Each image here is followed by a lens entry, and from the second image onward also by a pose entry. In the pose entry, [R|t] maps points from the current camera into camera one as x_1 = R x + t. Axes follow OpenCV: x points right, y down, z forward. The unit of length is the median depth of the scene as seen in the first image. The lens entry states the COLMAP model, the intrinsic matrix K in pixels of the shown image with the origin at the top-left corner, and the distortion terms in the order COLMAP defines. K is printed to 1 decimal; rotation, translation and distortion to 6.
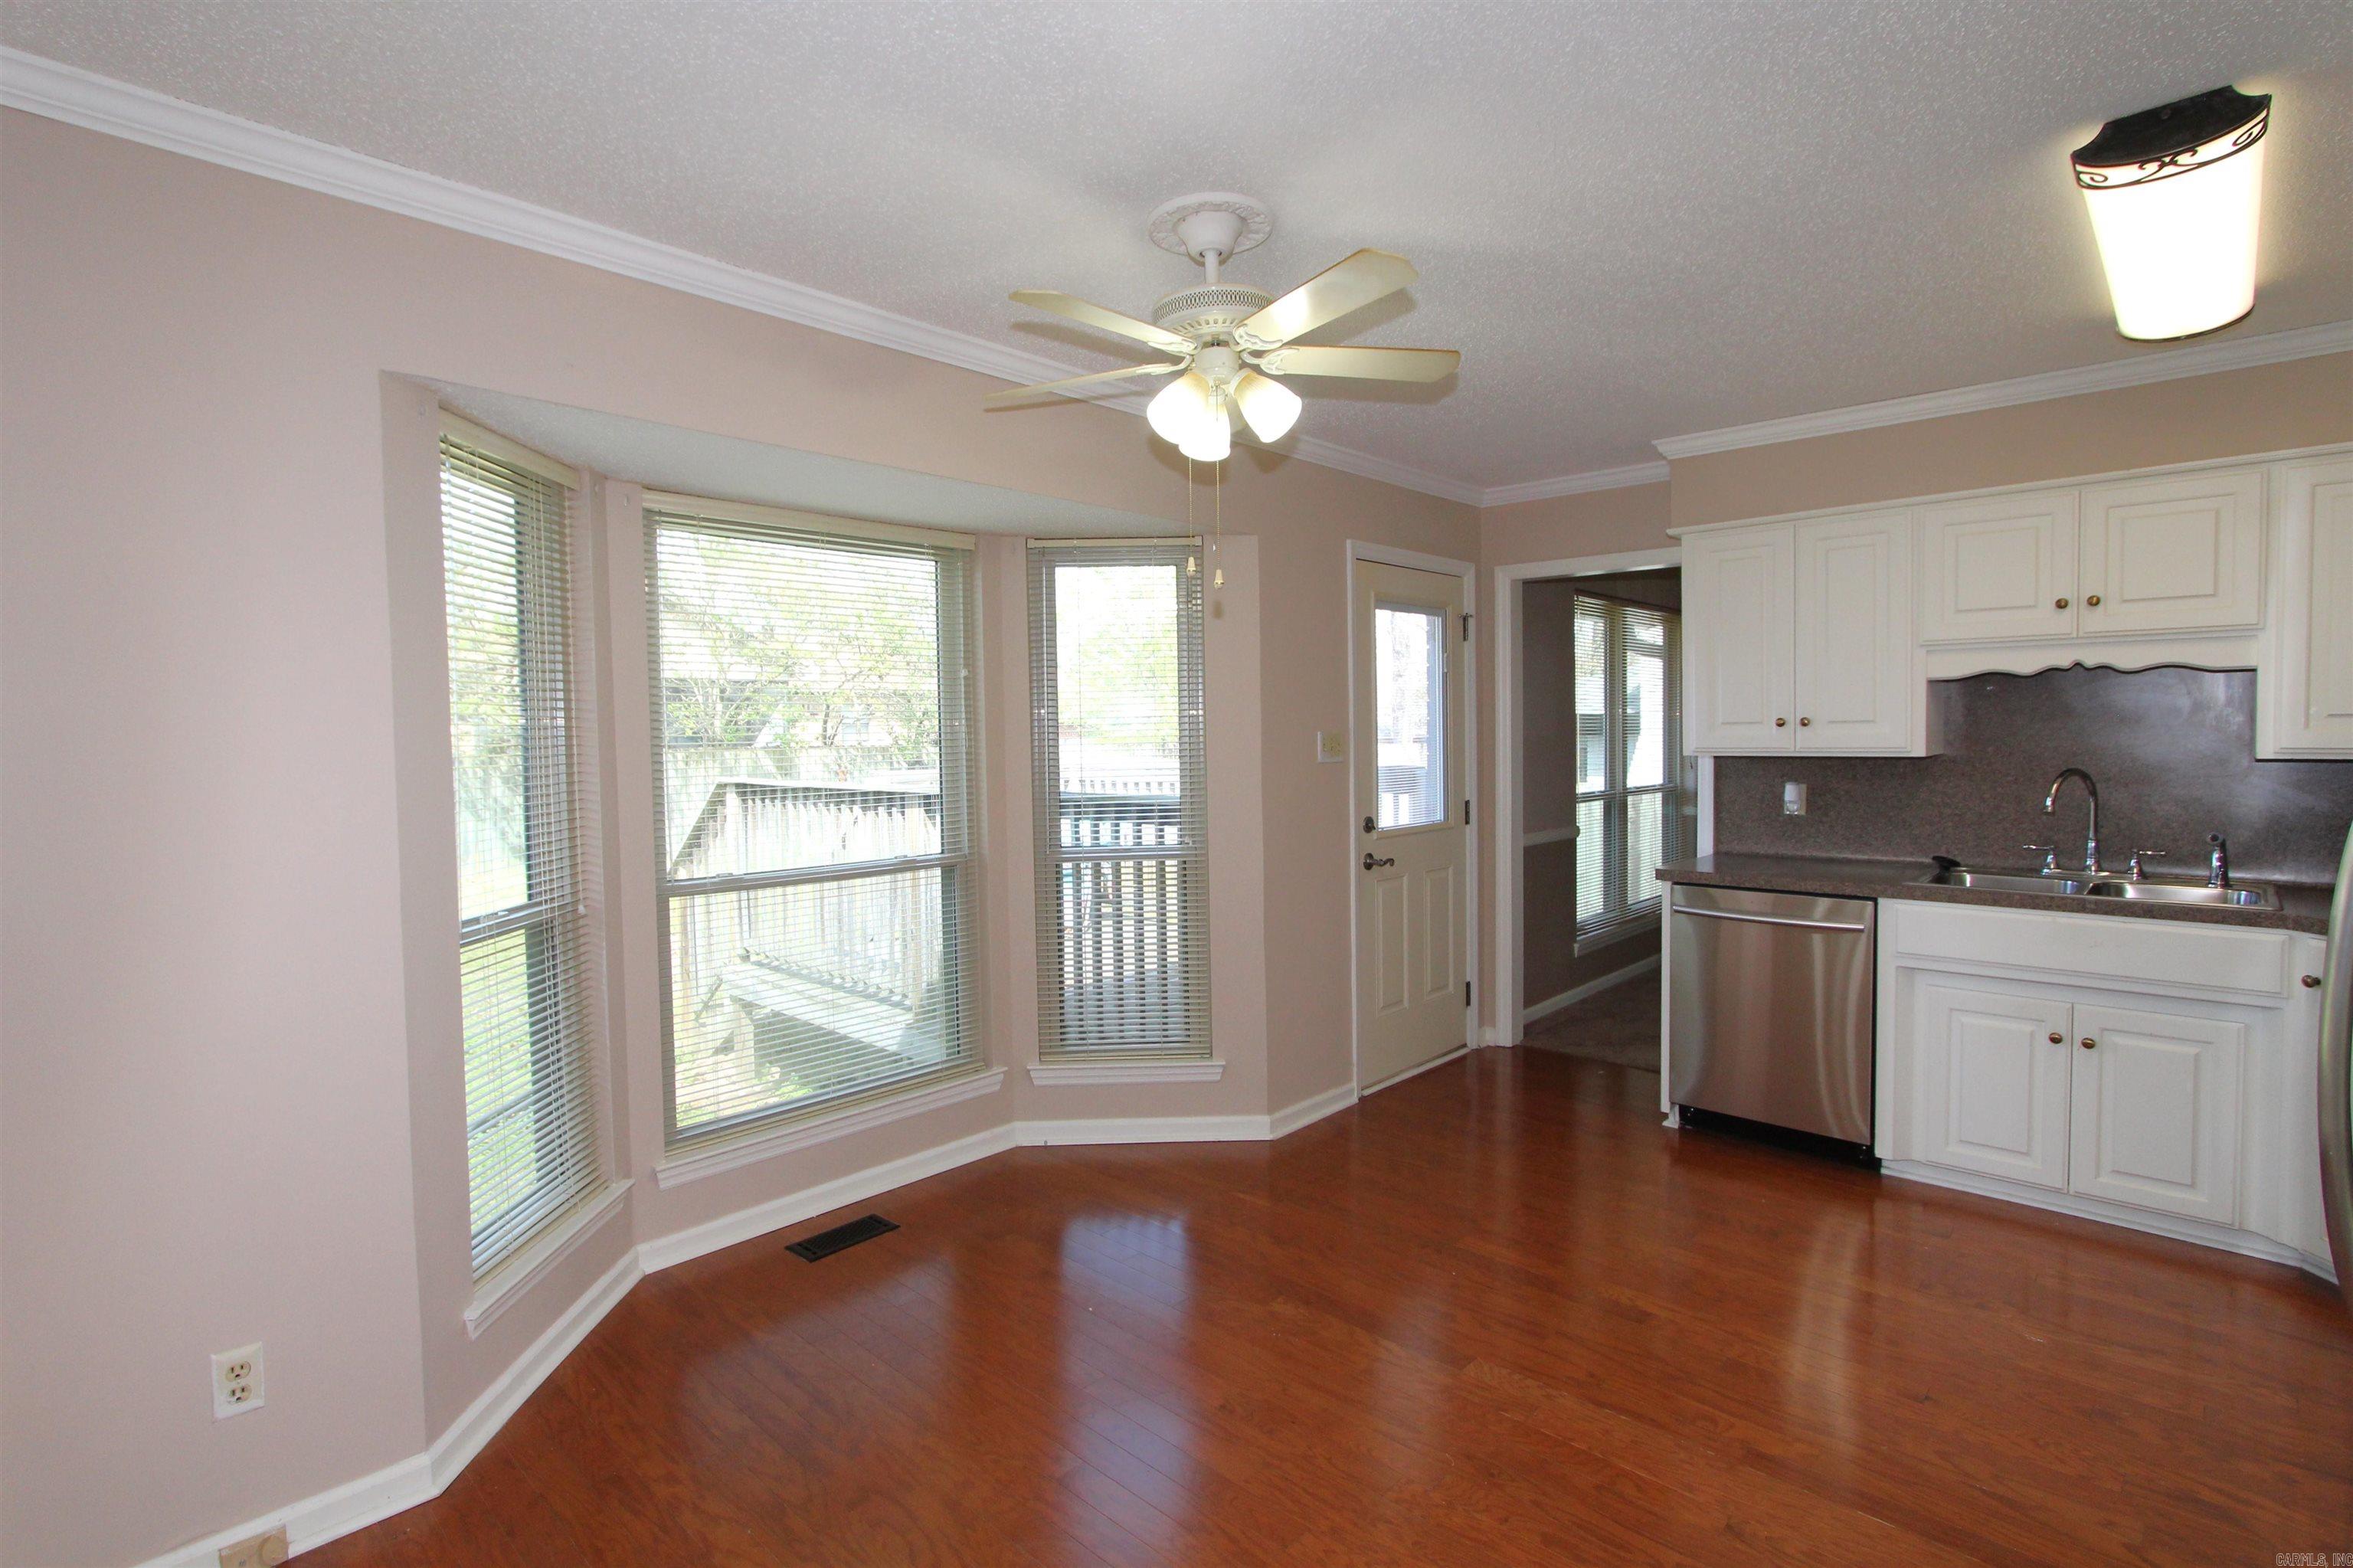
lens RADIAL K [[1128.2, 0, 1169.1], [0, 1128.2, 780.6], [0, 0, 1]] dist [-0.025156, 0.000888]
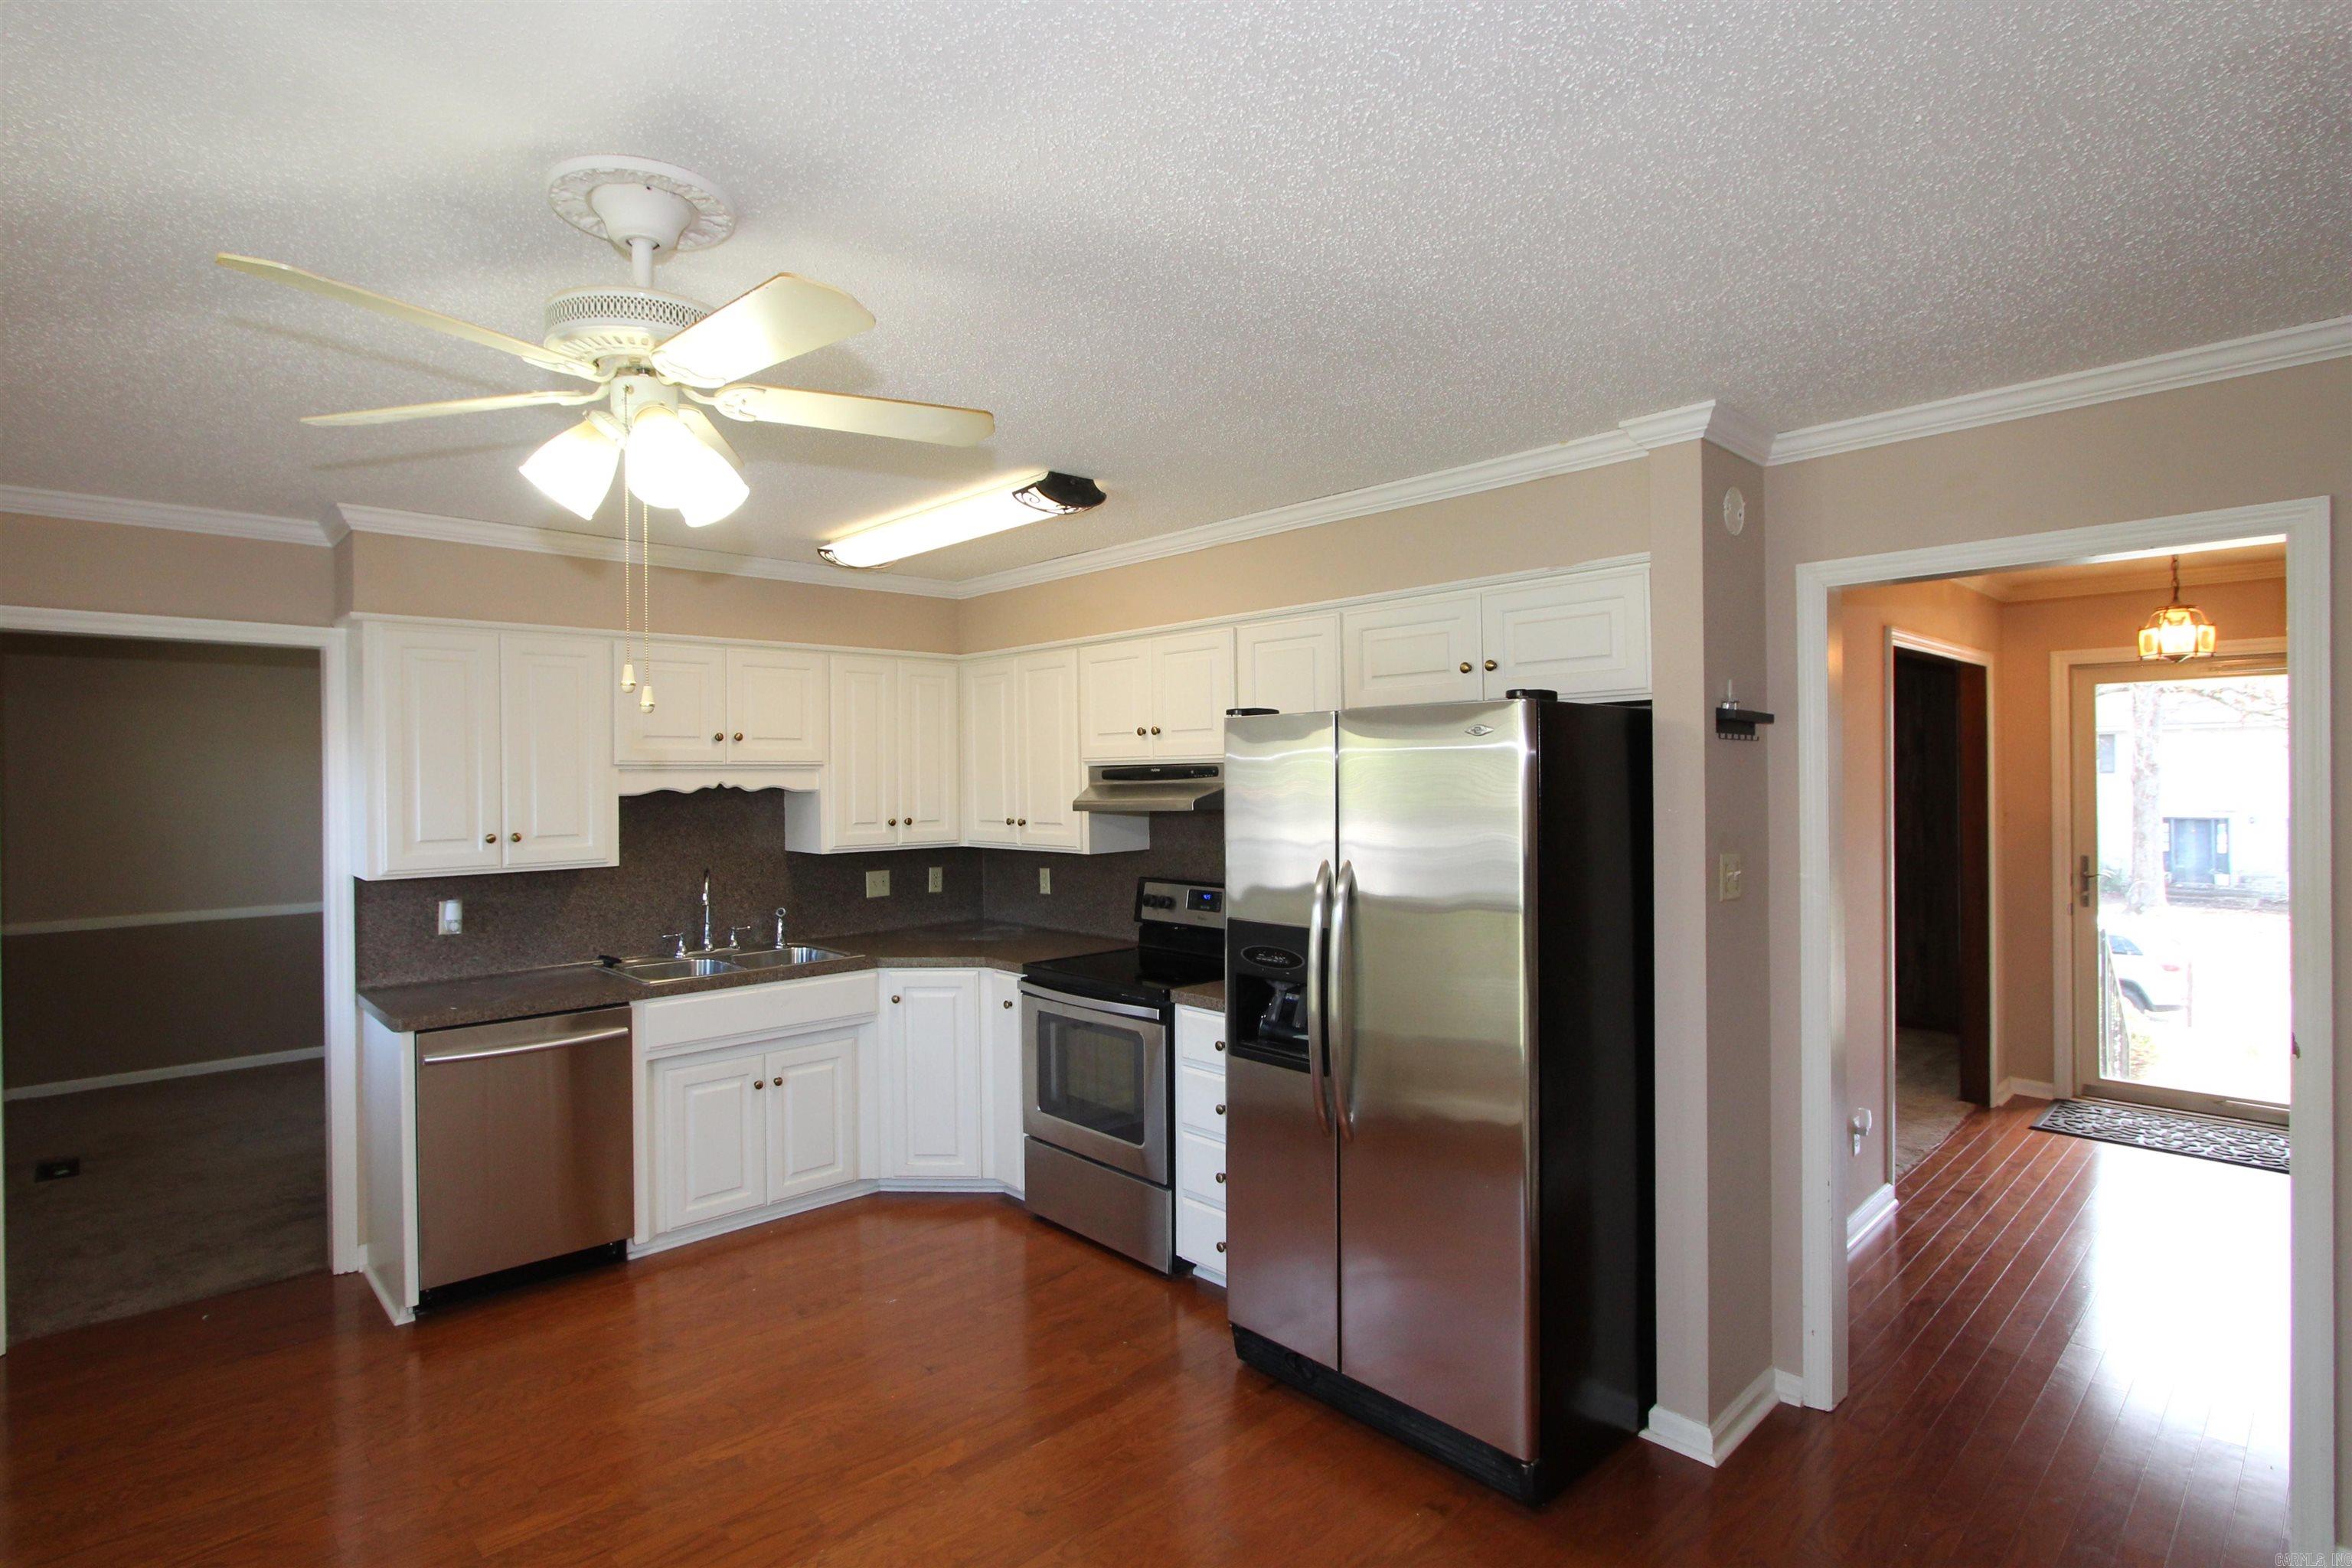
lens RADIAL K [[1127.7, 0, 1184.2], [0, 1127.7, 782.3], [0, 0, 1]] dist [-0.025156, 0.000888]
pose [[0.044152, 0.010473, 0.998970, -0.411522], [0.050765, 0.998630, -0.012713, -0.063873], [-0.997734, 0.051274, 0.043560, 0.407090]]
